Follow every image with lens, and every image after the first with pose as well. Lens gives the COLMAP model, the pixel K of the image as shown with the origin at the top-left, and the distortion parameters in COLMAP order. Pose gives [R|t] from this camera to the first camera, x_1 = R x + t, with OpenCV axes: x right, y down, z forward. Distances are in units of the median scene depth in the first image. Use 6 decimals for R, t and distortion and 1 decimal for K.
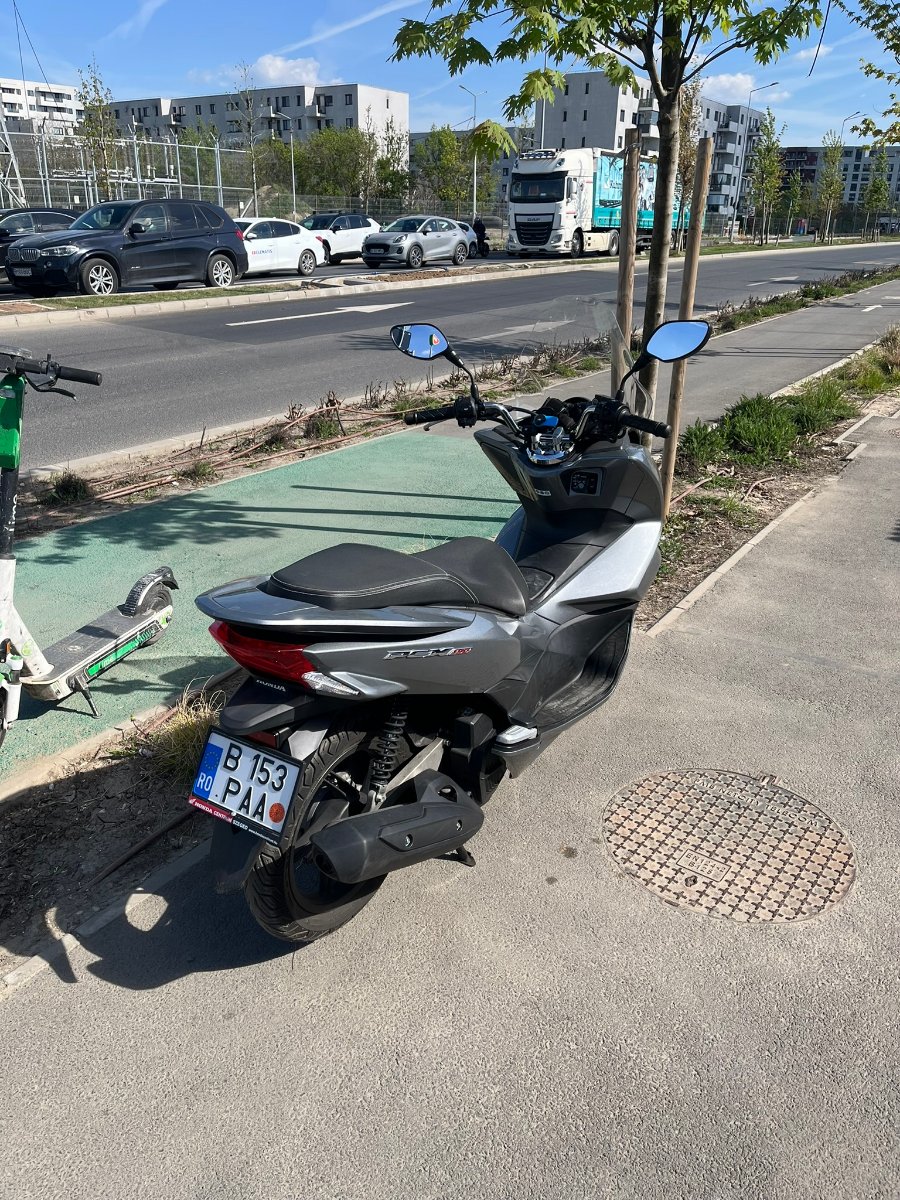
lens RADIAL K [[908.4, 0, 450.0], [0, 908.4, 600.0], [0, 0, 1]] dist [0.069125, -0.105400]
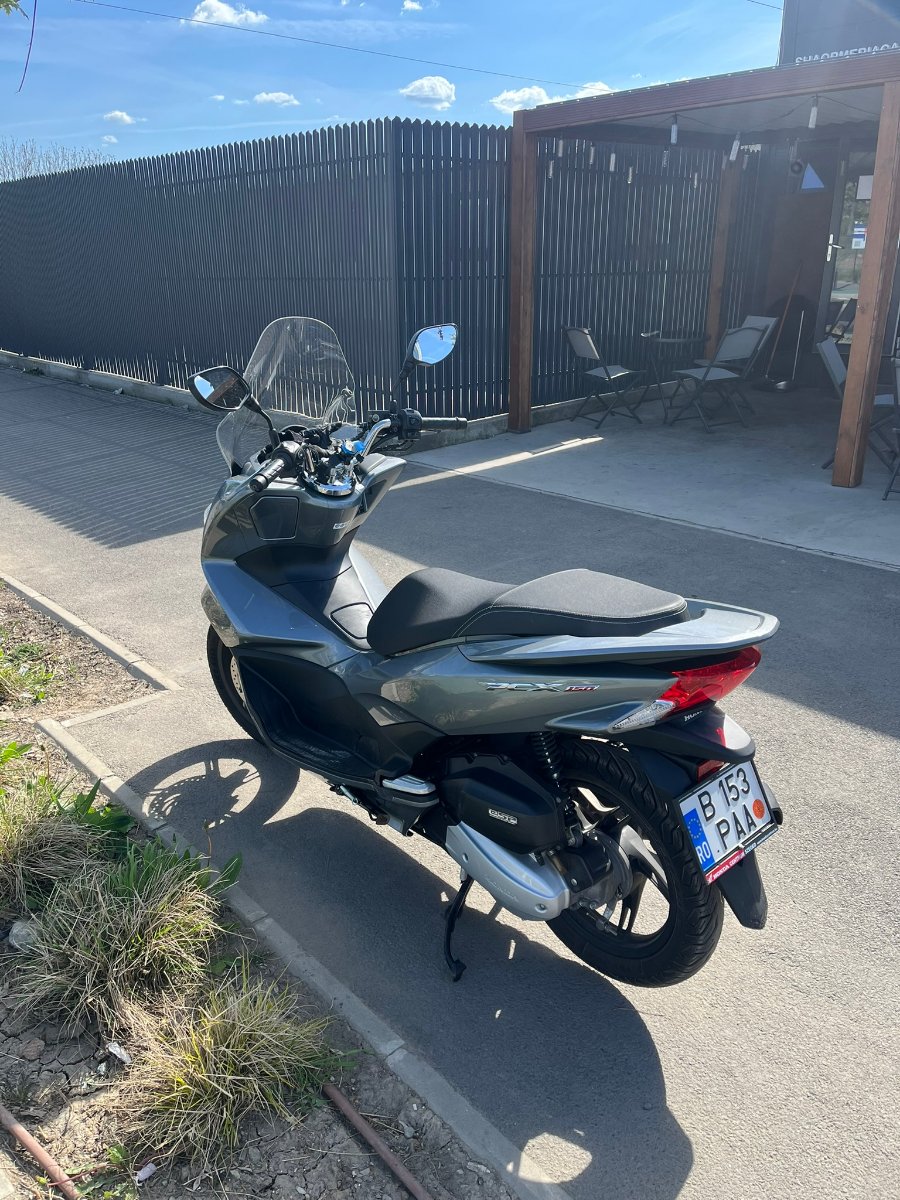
lens RADIAL K [[908.4, 0, 450.0], [0, 908.4, 600.0], [0, 0, 1]] dist [0.069125, -0.105400]
pose [[0.238333, -0.359905, 0.902034, -0.825787], [0.380411, 0.889178, 0.254264, -0.271350], [-0.893580, 0.282544, 0.348832, 0.659377]]
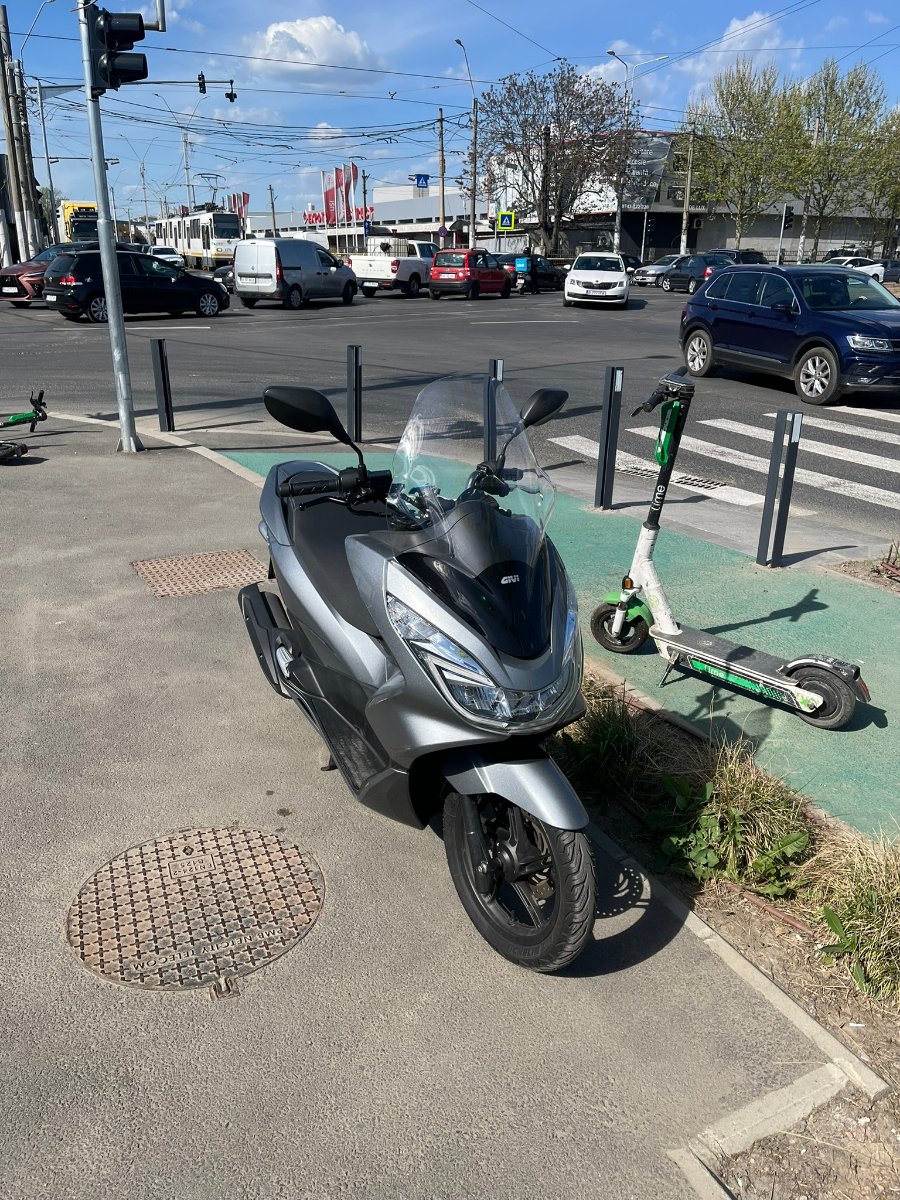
lens RADIAL K [[908.4, 0, 450.0], [0, 908.4, 600.0], [0, 0, 1]] dist [0.069125, -0.105400]
pose [[-0.505454, 0.277863, -0.816889, 0.947784], [-0.341548, 0.804972, 0.485144, -0.608772], [0.792377, 0.524225, -0.311974, 1.461086]]
